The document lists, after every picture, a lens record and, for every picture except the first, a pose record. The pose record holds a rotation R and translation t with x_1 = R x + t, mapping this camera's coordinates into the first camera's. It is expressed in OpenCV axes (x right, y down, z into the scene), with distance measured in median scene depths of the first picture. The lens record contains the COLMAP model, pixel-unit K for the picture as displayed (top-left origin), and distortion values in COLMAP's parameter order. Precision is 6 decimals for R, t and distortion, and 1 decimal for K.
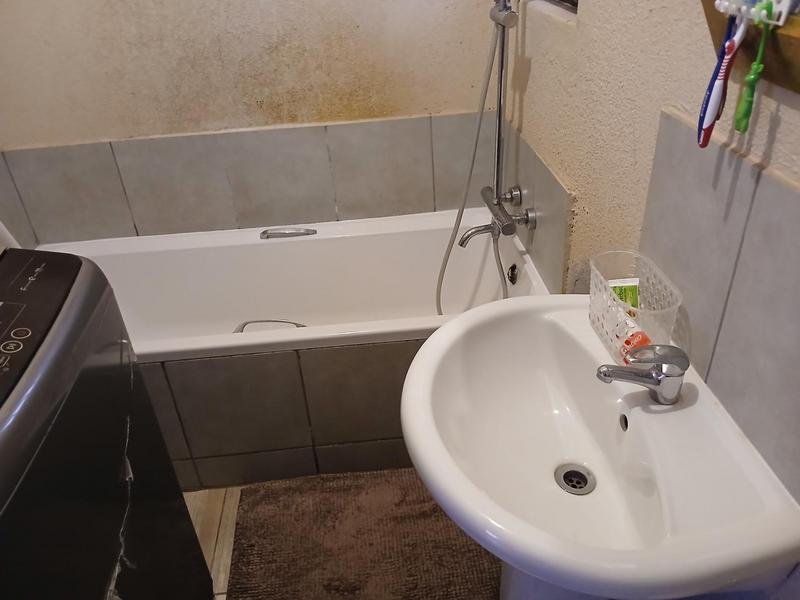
lens RADIAL K [[614.4, 0, 400.0], [0, 614.4, 300.0], [0, 0, 1]] dist [0.058948, -0.151705]
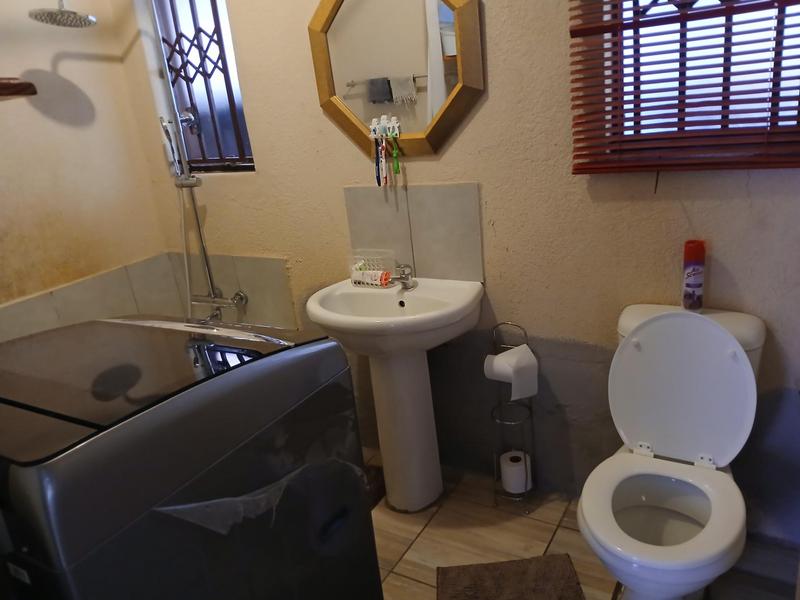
lens RADIAL K [[614.4, 0, 400.0], [0, 614.4, 300.0], [0, 0, 1]] dist [0.058948, -0.151705]
pose [[0.602731, -0.268444, 0.751434, -0.652716], [0.488157, 0.868978, -0.081119, 0.177147], [-0.631203, 0.415710, 0.654803, -0.241633]]
